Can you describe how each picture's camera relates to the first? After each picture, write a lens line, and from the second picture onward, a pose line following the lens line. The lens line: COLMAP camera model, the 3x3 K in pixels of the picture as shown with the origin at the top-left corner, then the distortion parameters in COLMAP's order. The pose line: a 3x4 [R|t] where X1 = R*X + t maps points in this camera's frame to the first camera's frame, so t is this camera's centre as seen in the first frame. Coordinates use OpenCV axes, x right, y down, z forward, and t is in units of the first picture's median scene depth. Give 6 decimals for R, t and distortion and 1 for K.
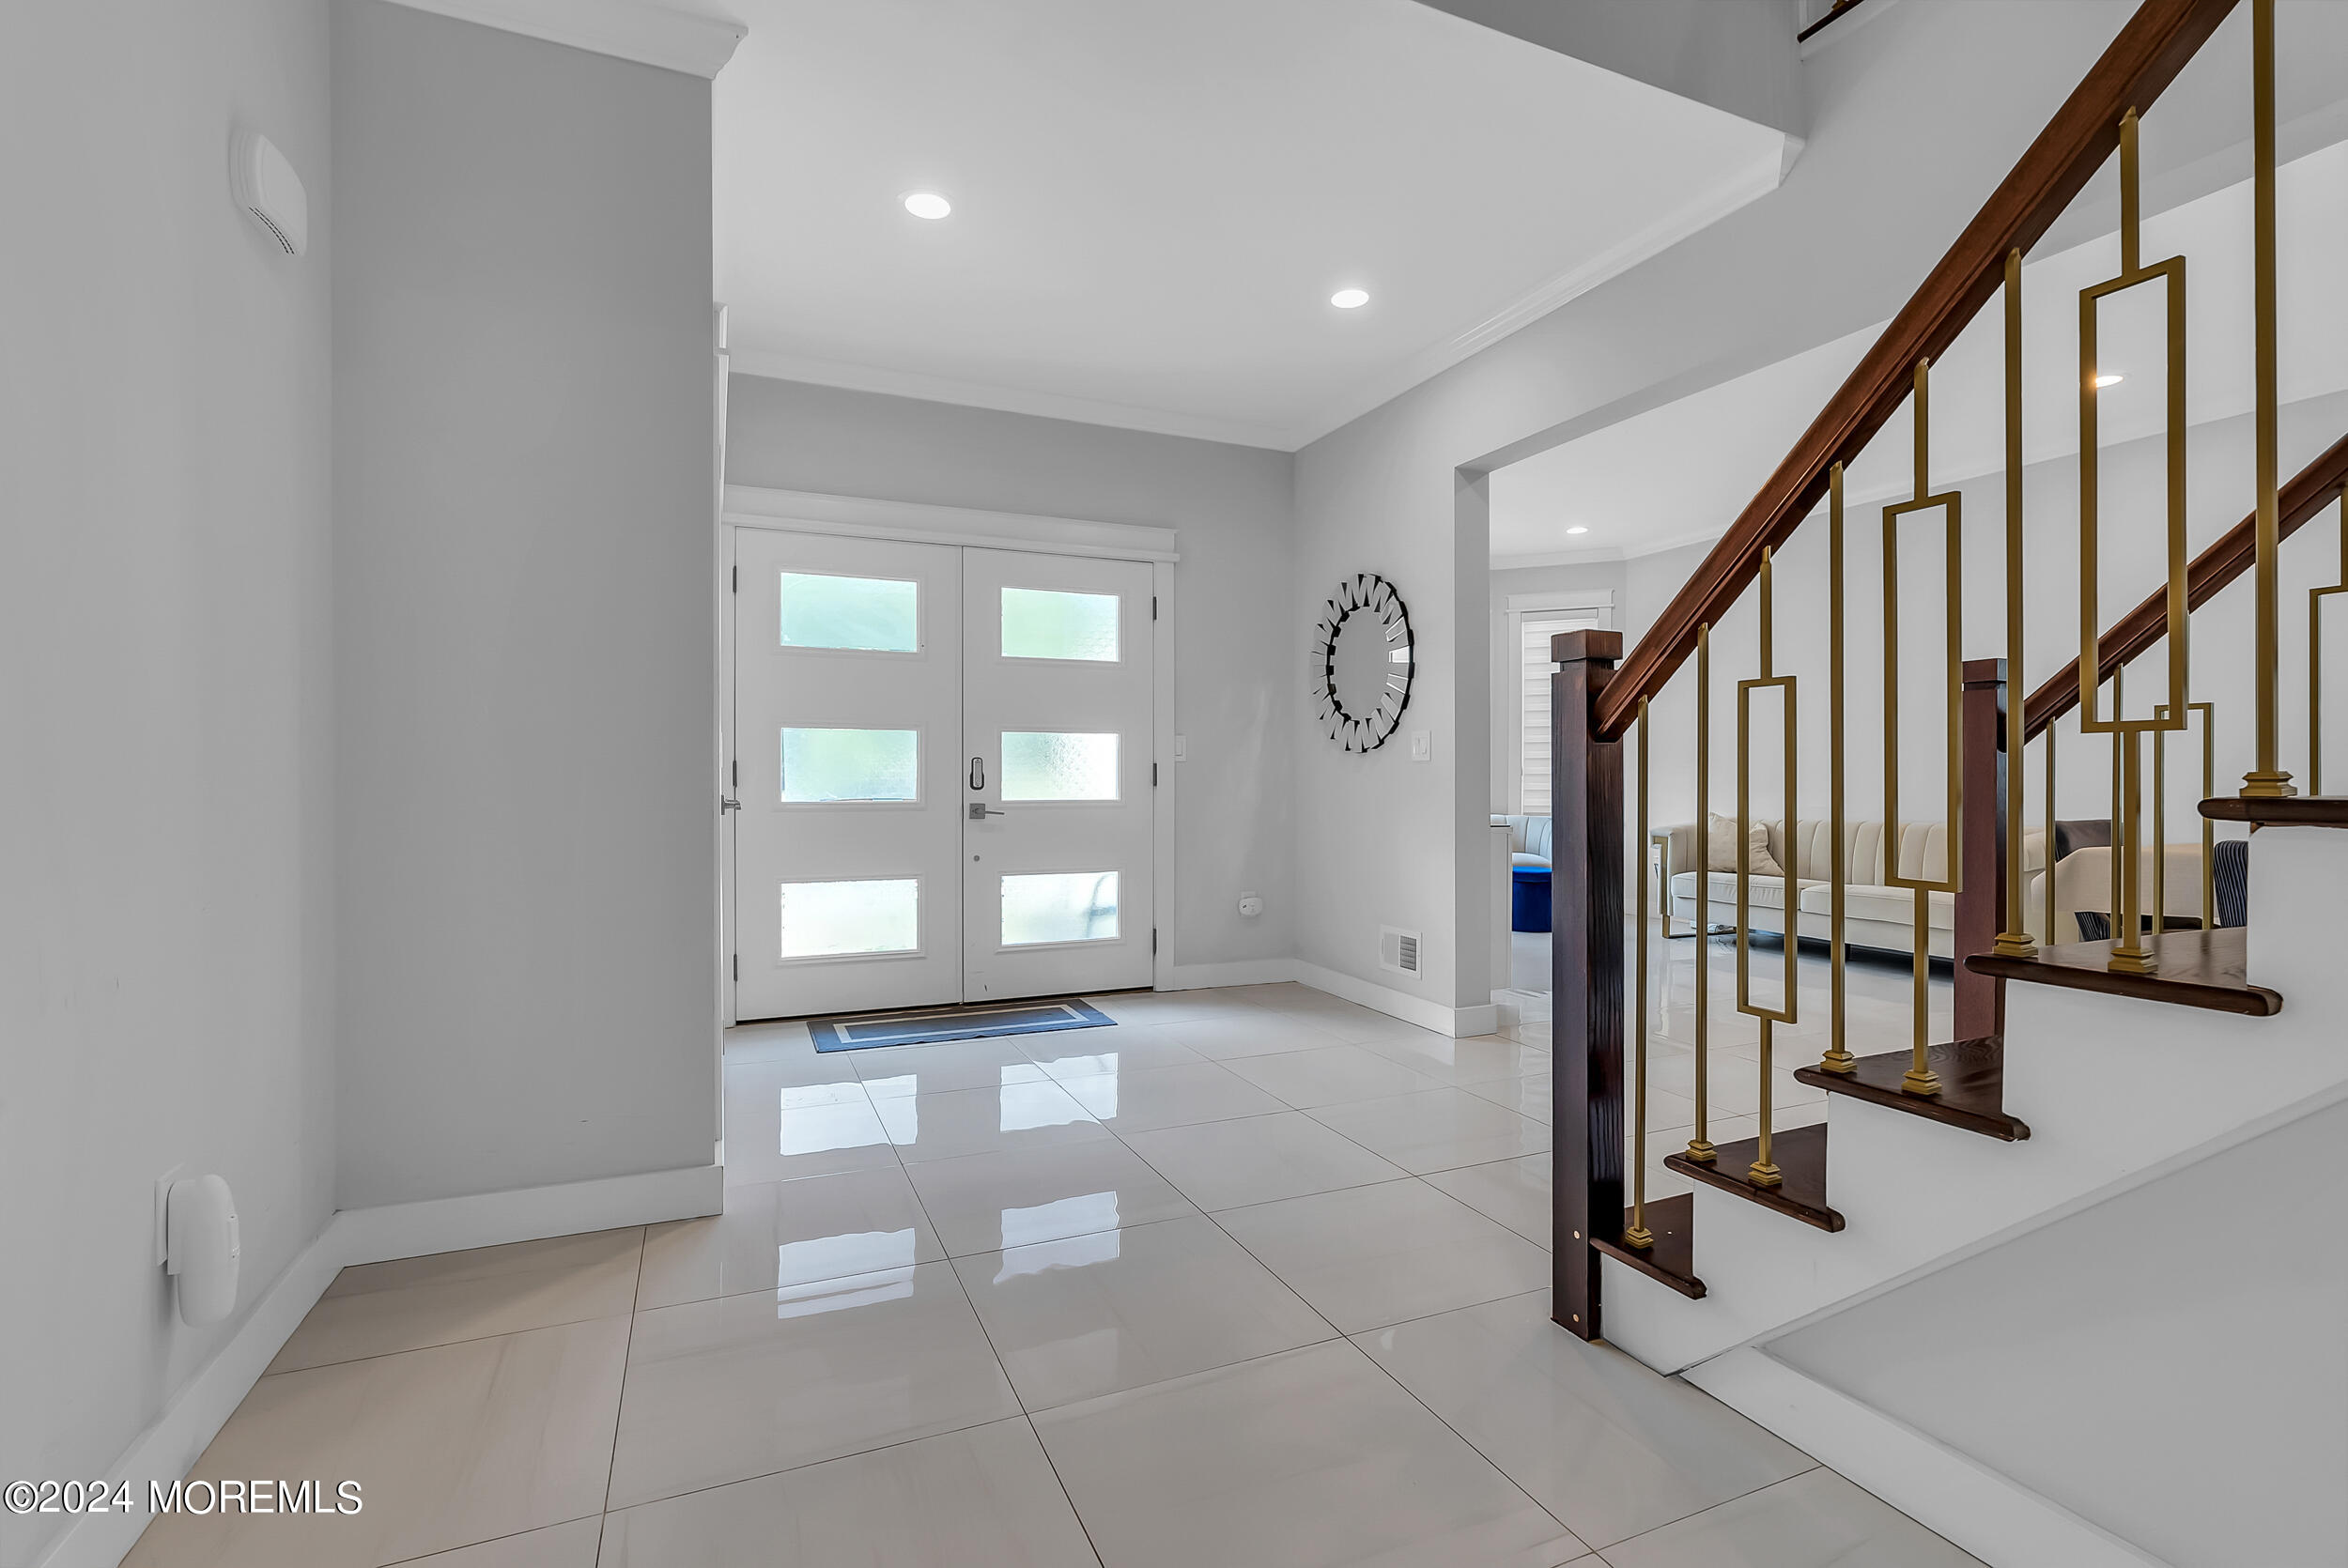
lens RADIAL K [[1077.3, 0, 1174.0], [0, 1077.3, 784.0], [0, 0, 1]] dist [-0.002958, -0.000147]
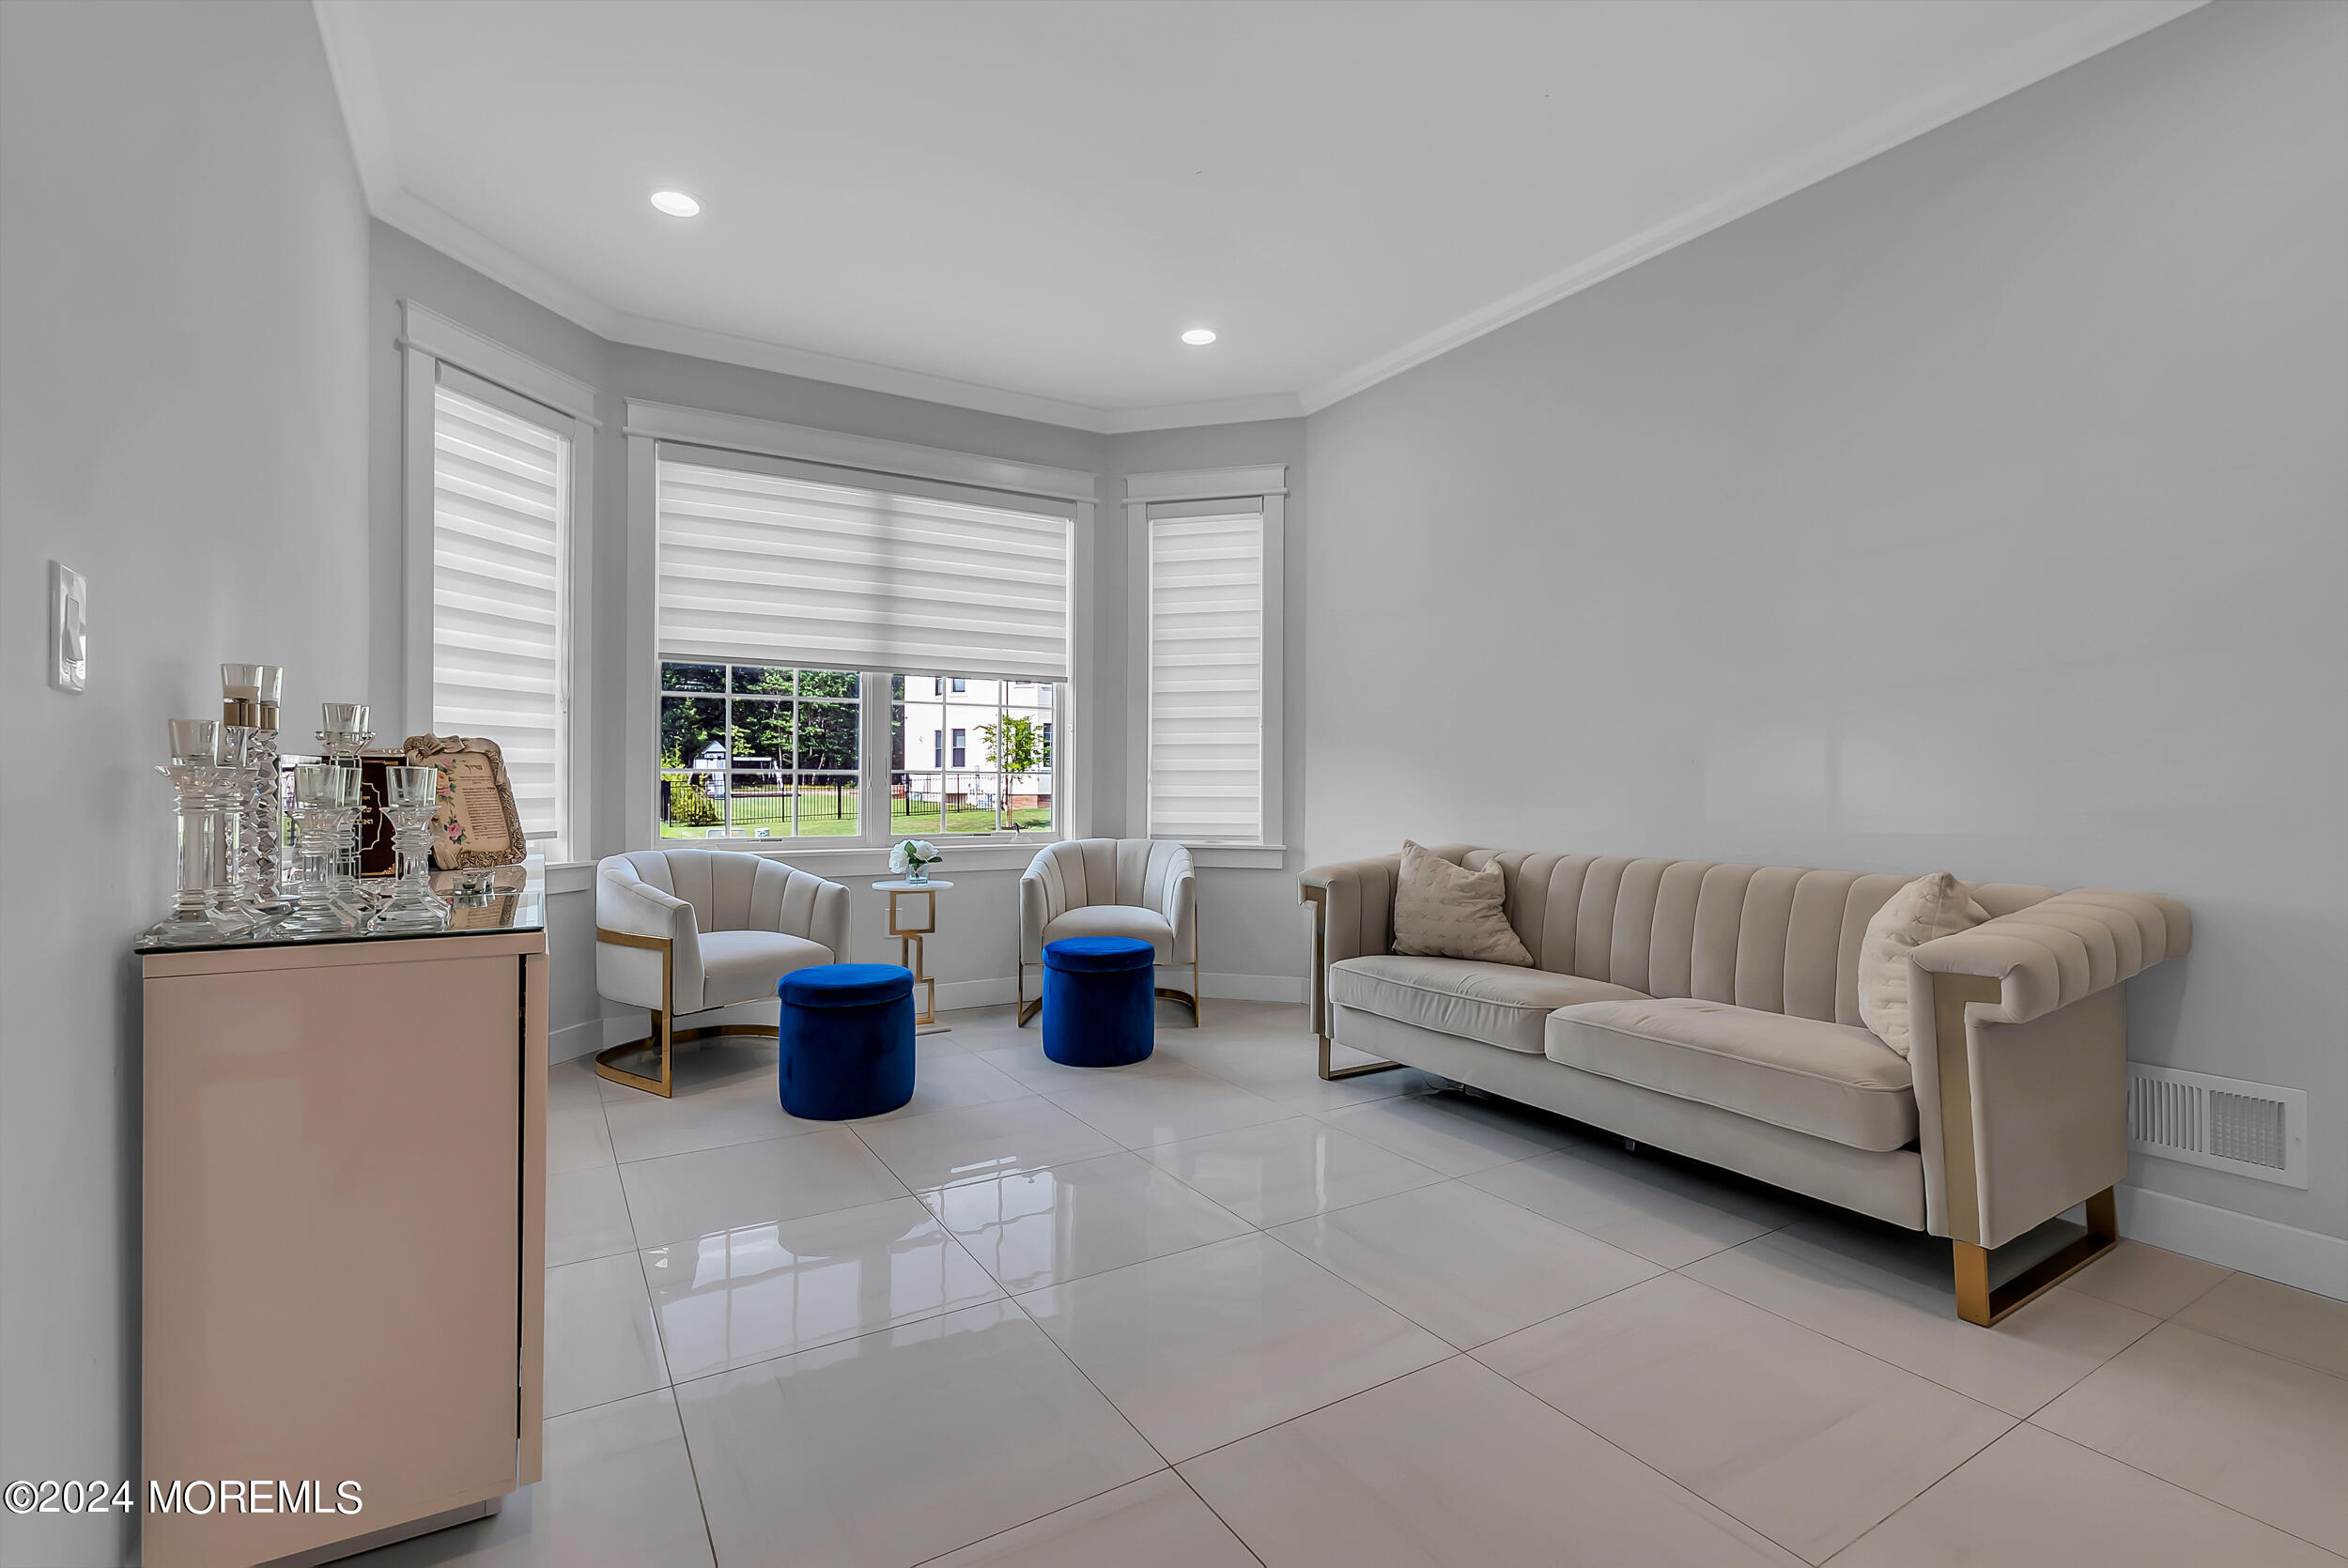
lens RADIAL K [[1077.3, 0, 1174.0], [0, 1077.3, 784.0], [0, 0, 1]] dist [-0.002958, -0.000147]
pose [[0.989638, 0.003940, 0.143533, 0.314527], [-0.004224, 0.999990, 0.001673, -0.002624], [-0.143525, -0.002262, 0.989644, 0.497098]]
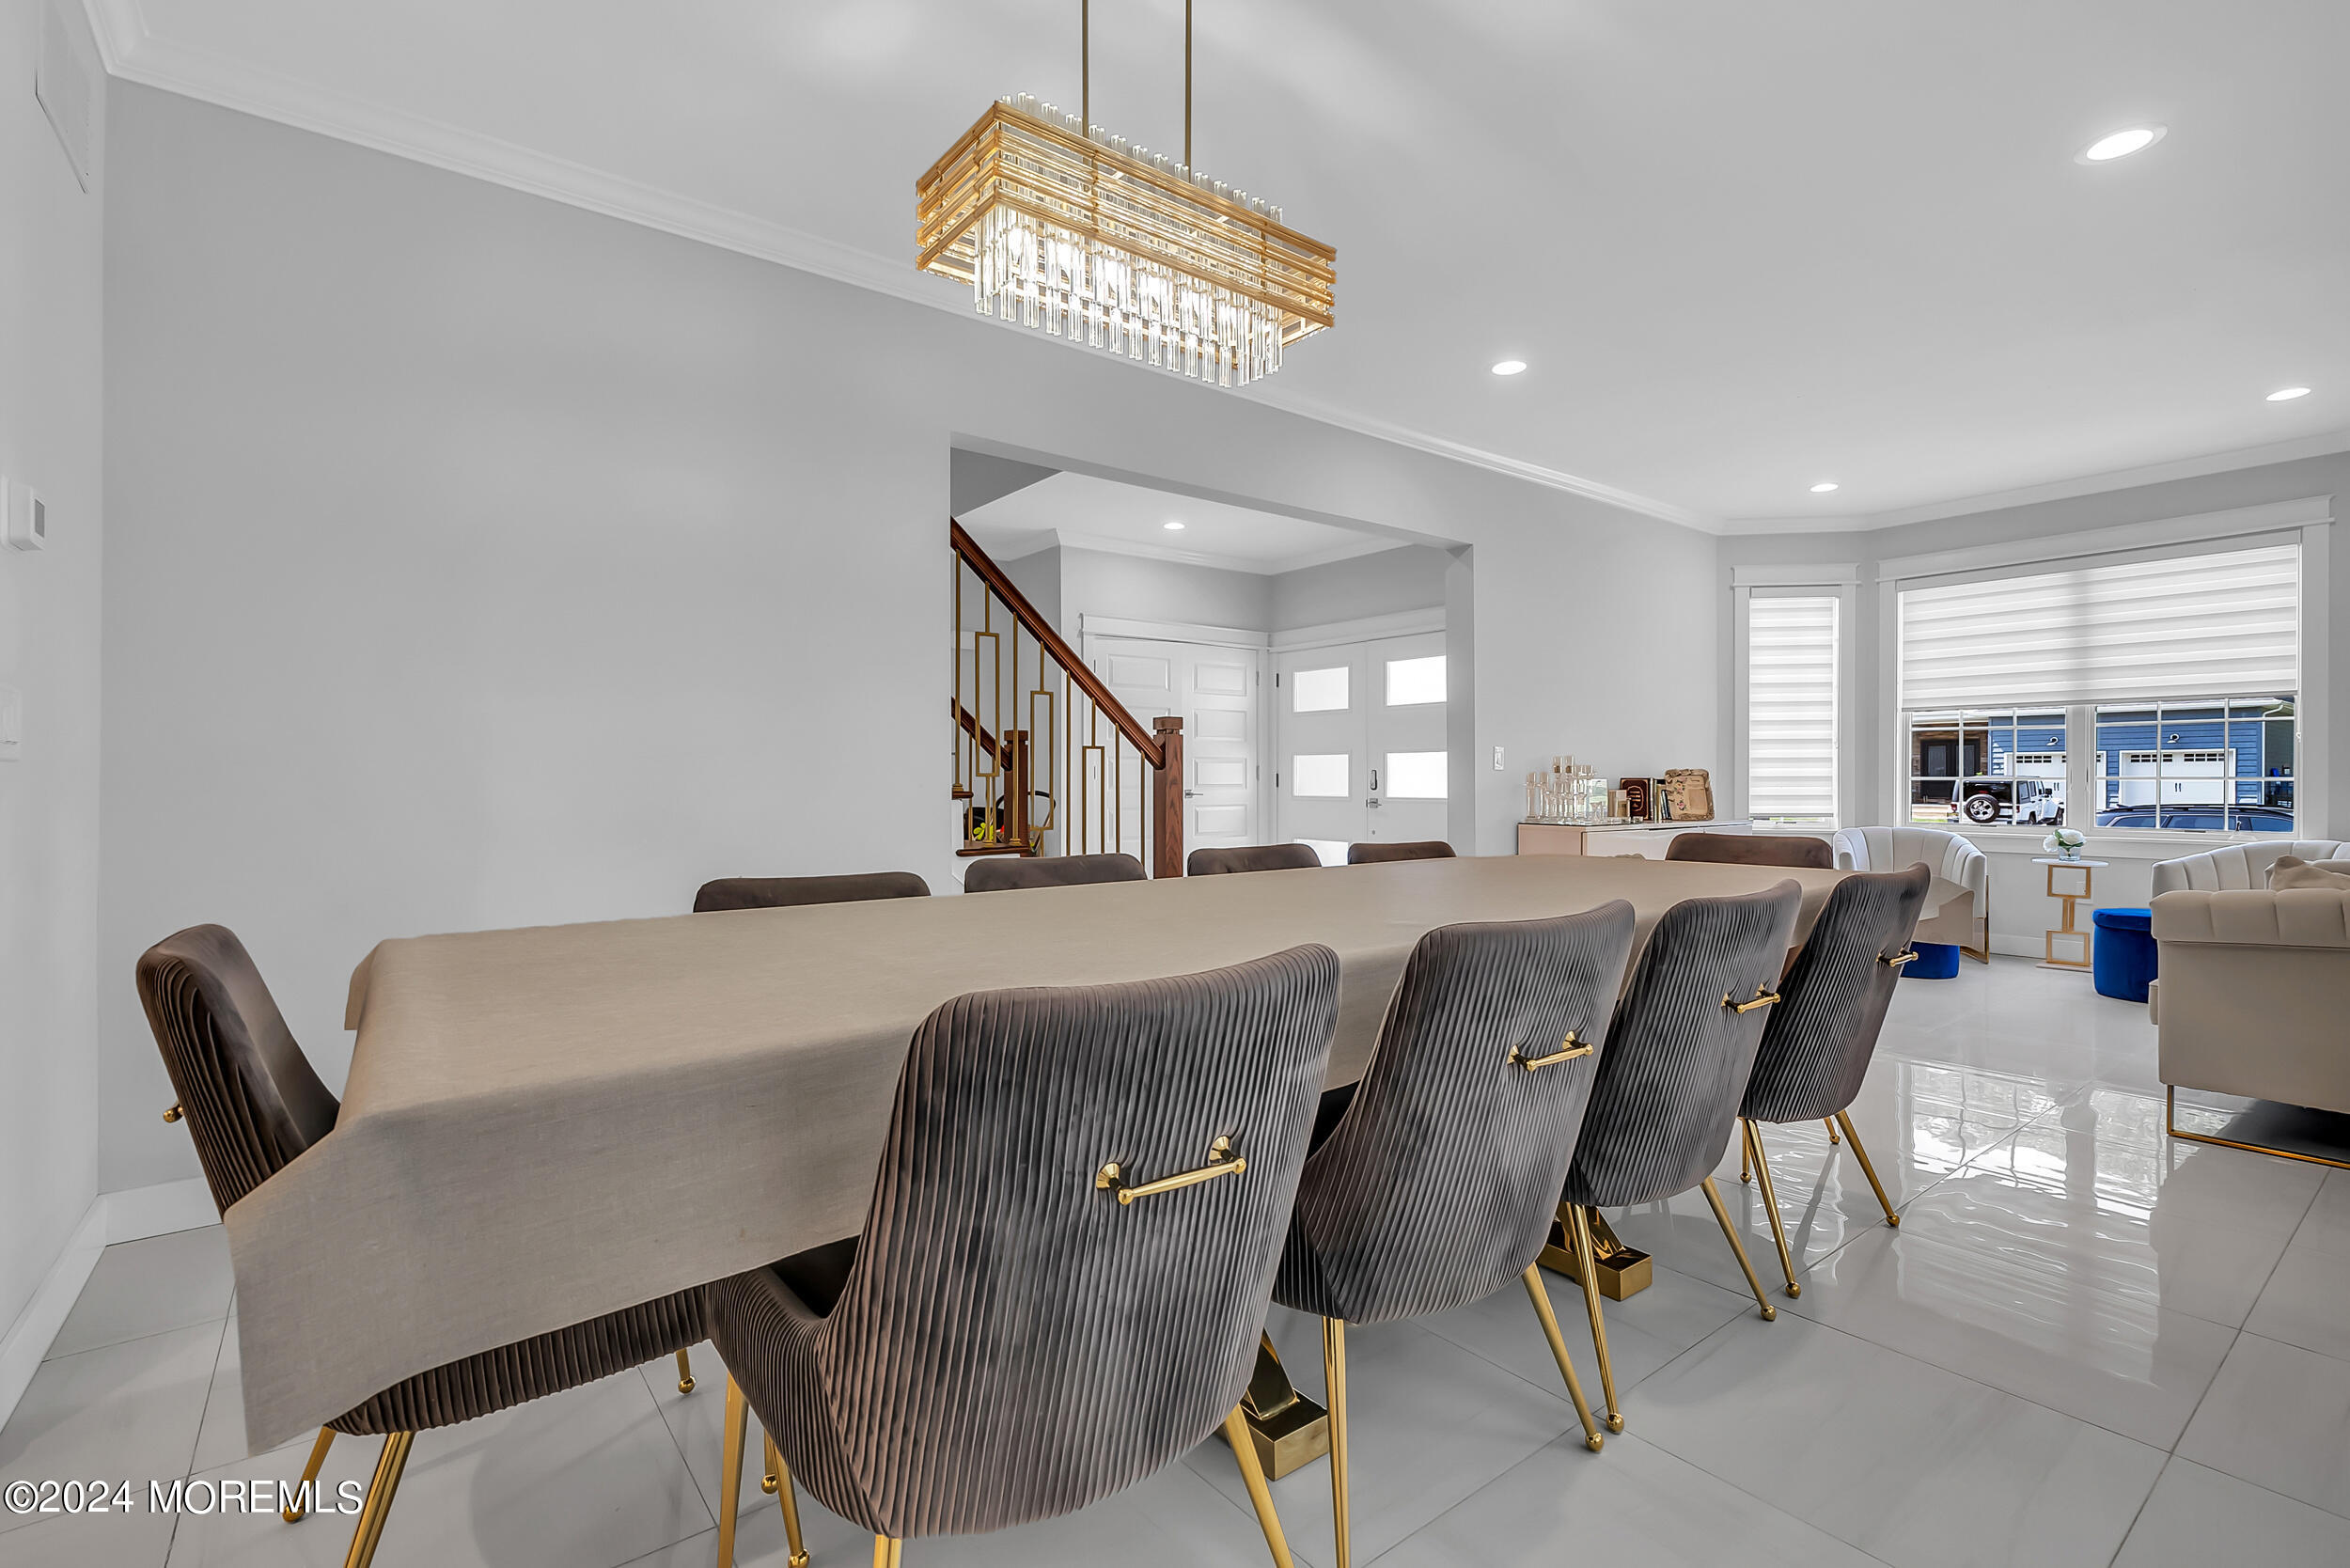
lens RADIAL K [[1078.4, 0, 1175.0], [0, 1078.4, 784.0], [0, 0, 1]] dist [-0.002958, -0.000147]
pose [[0.256055, 0.007481, -0.966633, 0.944178], [-0.000451, 0.999971, 0.007619, -0.011300], [0.966662, -0.001515, 0.256050, 0.212743]]
